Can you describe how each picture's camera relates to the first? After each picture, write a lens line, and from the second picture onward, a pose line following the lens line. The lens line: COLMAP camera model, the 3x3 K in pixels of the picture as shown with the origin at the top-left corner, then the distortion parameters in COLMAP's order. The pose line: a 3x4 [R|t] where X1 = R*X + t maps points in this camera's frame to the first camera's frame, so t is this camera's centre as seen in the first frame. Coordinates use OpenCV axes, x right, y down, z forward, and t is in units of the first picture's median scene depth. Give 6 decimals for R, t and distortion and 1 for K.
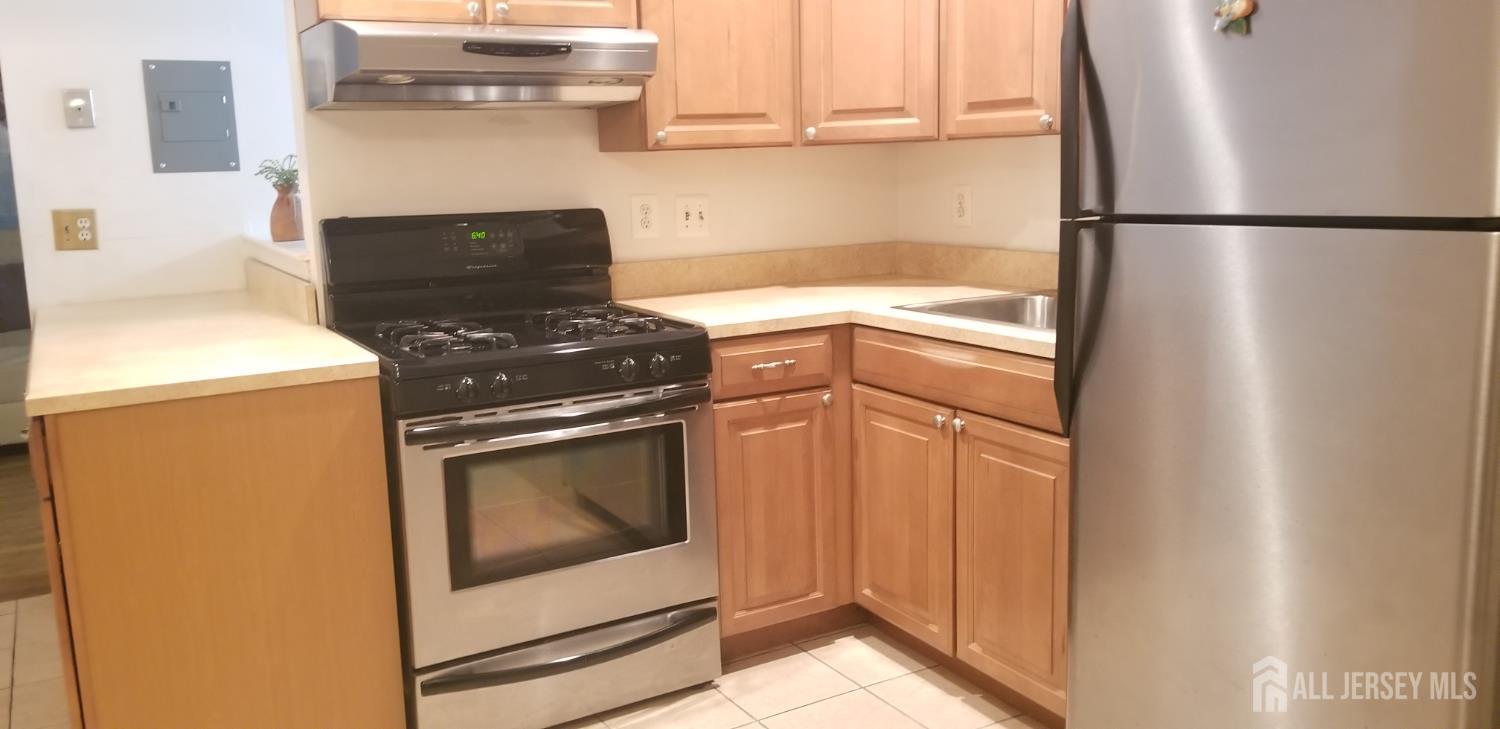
lens RADIAL K [[1148.5, 0, 709.4], [0, 1148.5, 357.0], [0, 0, 1]] dist [0.140503, -0.266883]
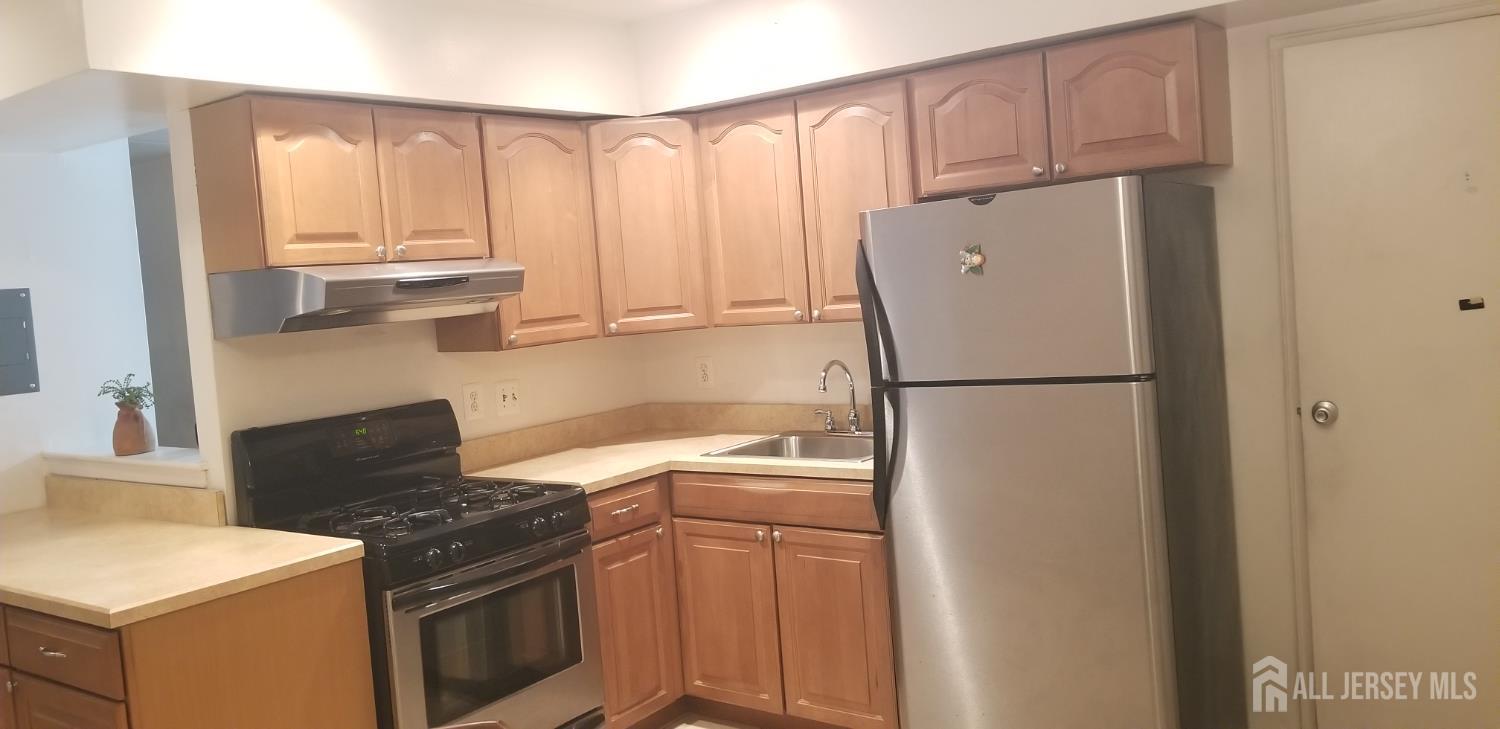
lens RADIAL K [[1148.5, 0, 709.4], [0, 1148.5, 357.0], [0, 0, 1]] dist [0.140503, -0.266883]
pose [[0.914666, -0.068338, 0.398392, -0.346552], [0.118021, 0.987808, -0.101521, -0.019406], [-0.386597, 0.139876, 0.911580, -0.218800]]
